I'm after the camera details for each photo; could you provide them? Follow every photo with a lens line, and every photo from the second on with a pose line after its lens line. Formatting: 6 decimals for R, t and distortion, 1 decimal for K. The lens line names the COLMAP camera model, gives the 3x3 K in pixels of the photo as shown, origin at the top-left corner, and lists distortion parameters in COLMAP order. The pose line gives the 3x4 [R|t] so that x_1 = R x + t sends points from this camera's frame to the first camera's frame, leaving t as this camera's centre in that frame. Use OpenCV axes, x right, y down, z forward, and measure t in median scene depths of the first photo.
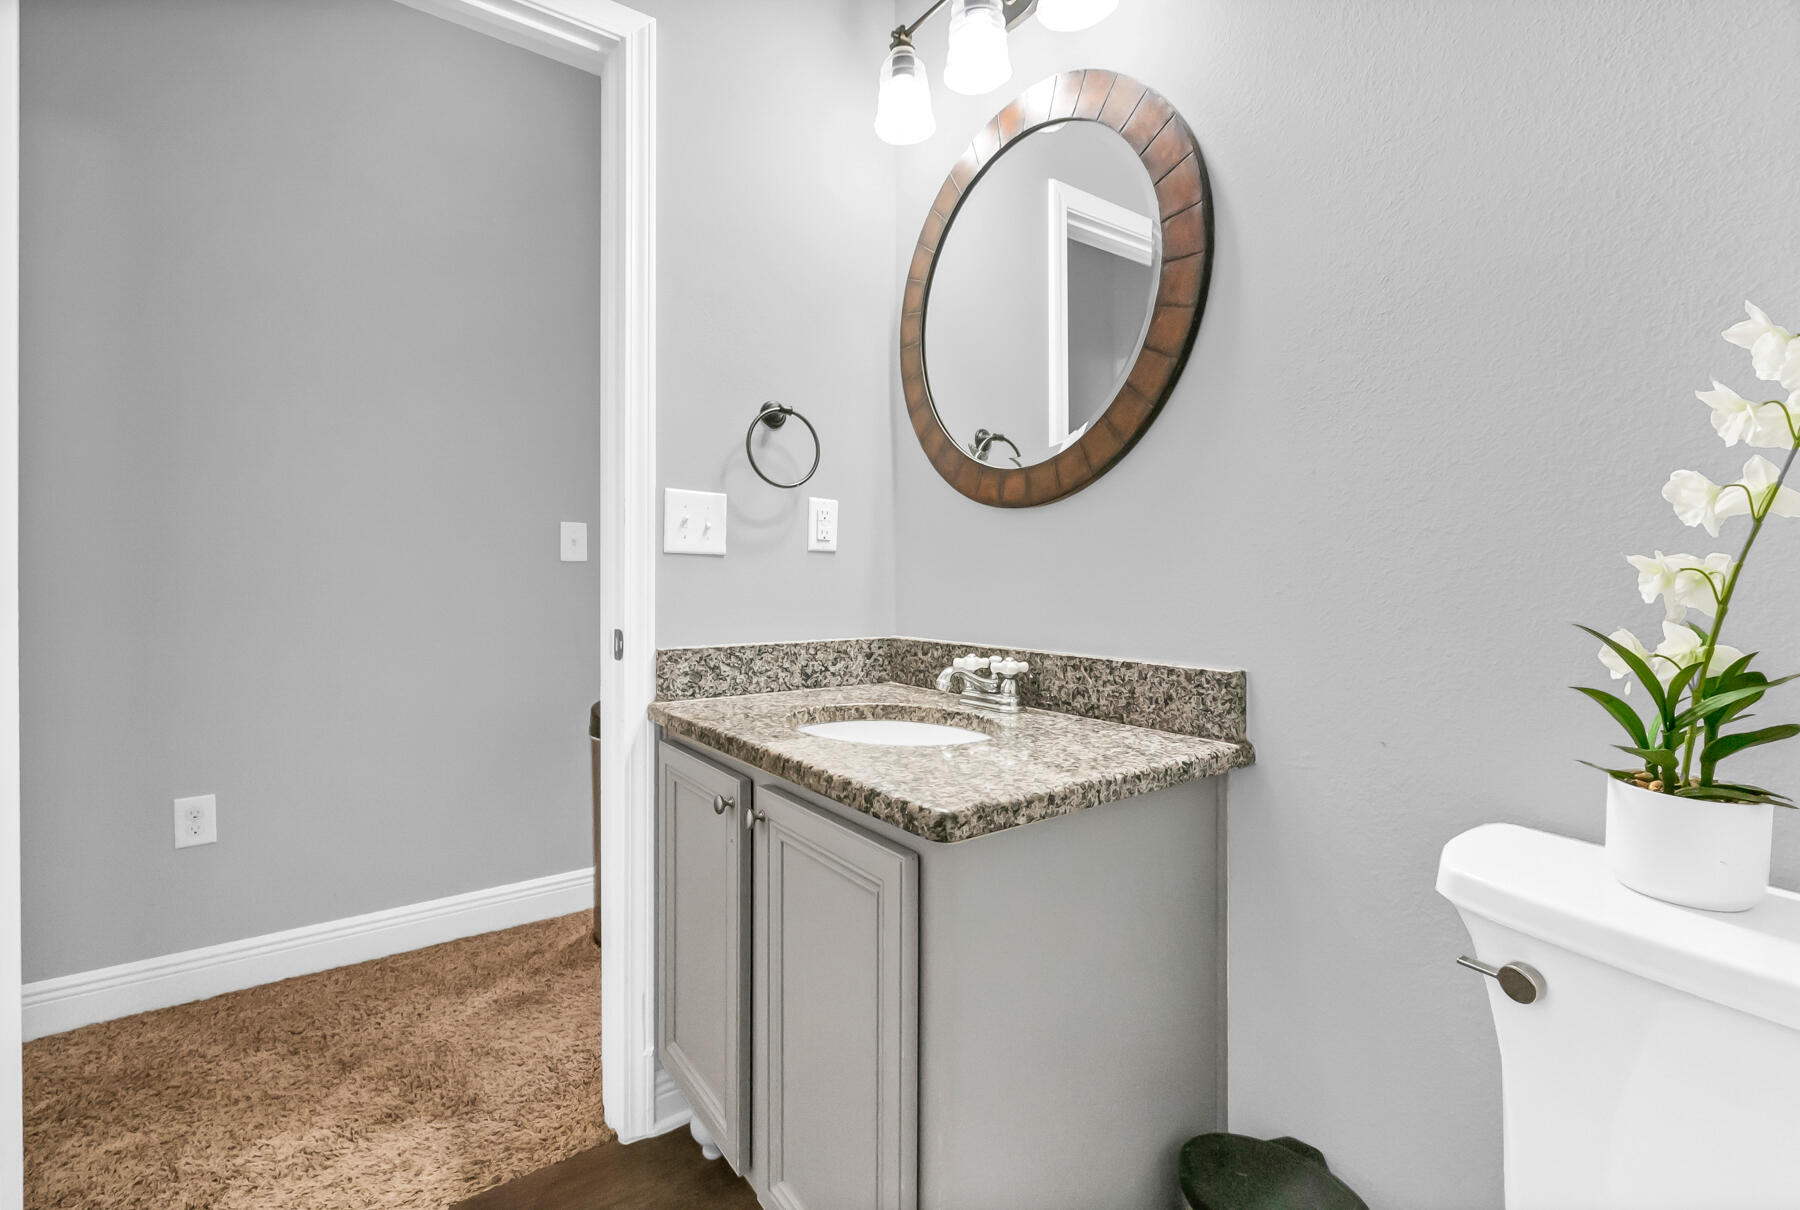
lens RADIAL K [[788.5, 0, 904.2], [0, 788.5, 591.7], [0, 0, 1]] dist [-0.003077, -0.000453]
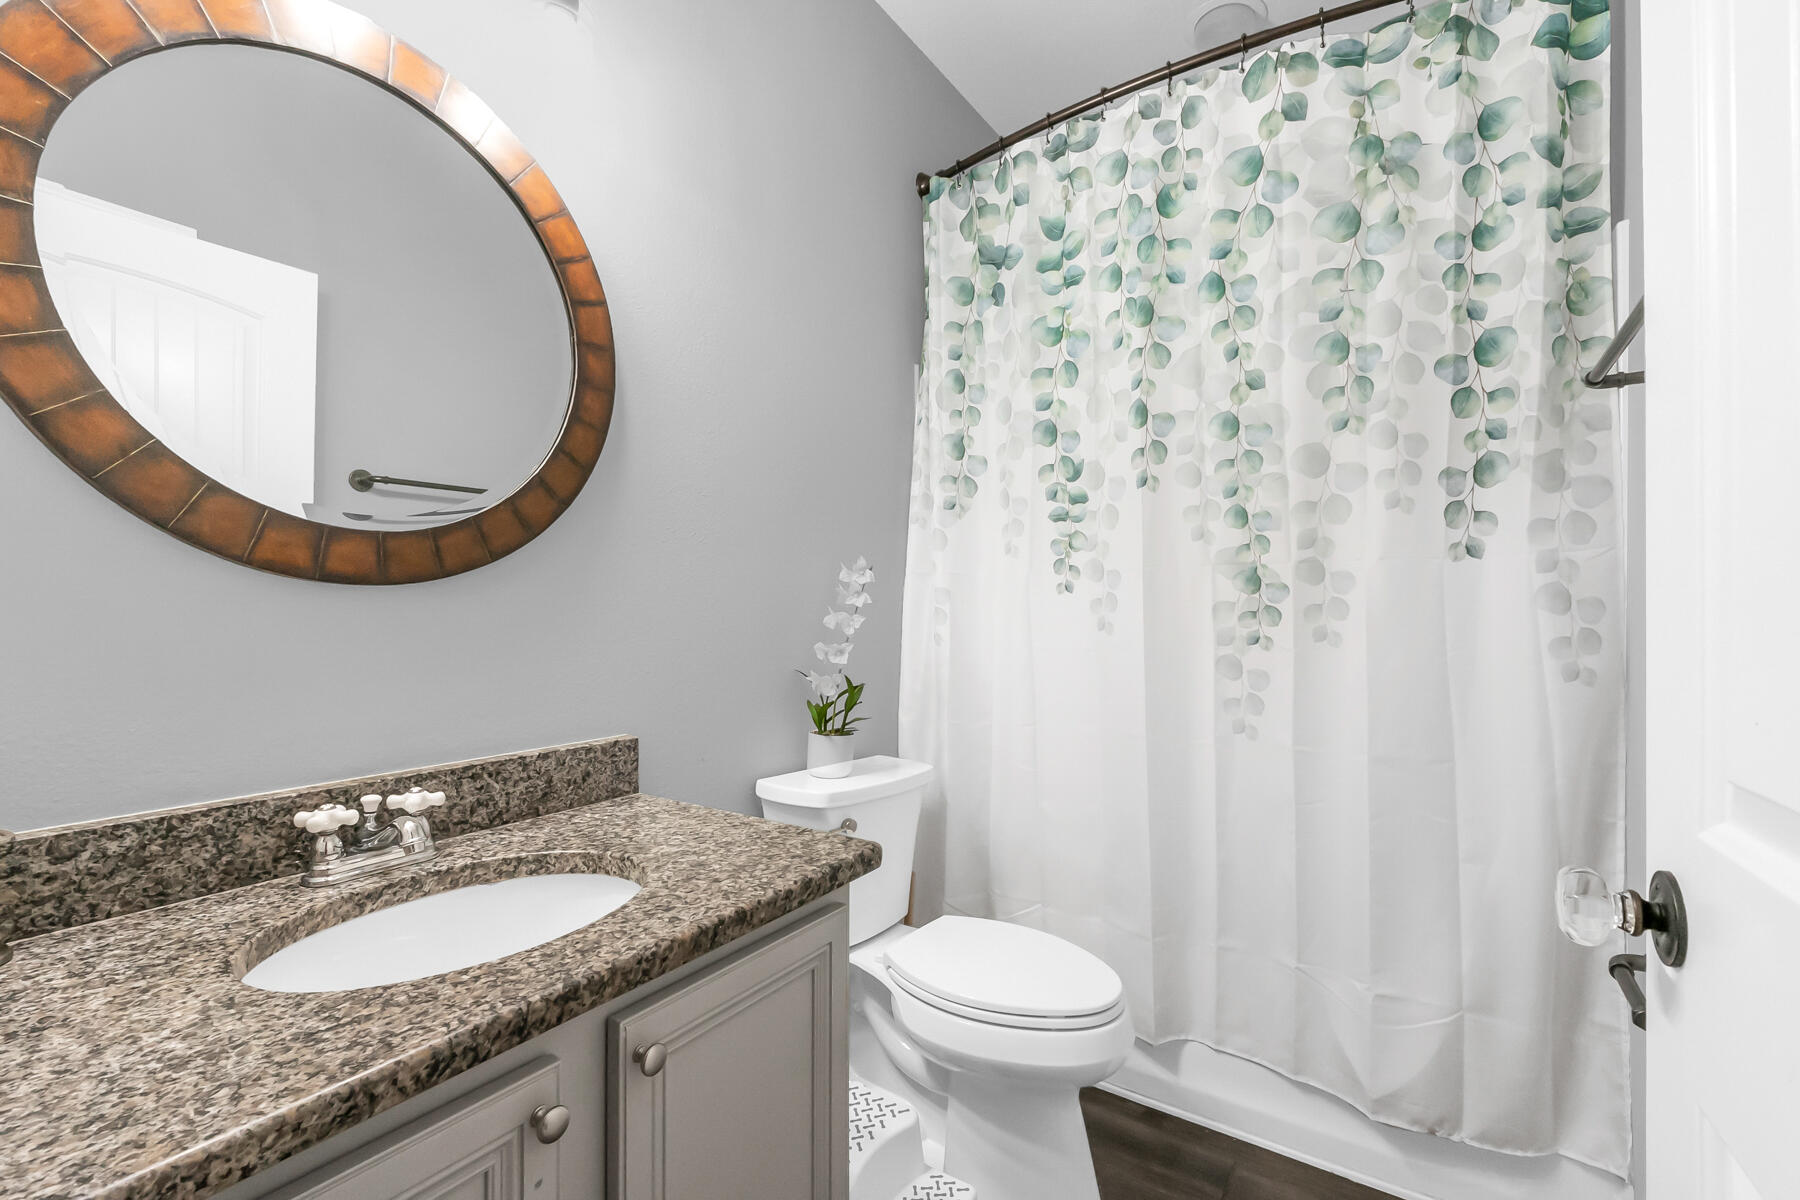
lens RADIAL K [[797.4, 0, 904.0], [0, 797.4, 601.2], [0, 0, 1]] dist [-0.003179, -0.000940]
pose [[-0.351807, 0.003561, 0.936066, -0.811998], [0.013070, 0.999914, 0.001108, -0.097543], [-0.935981, 0.012624, -0.351823, 0.902069]]
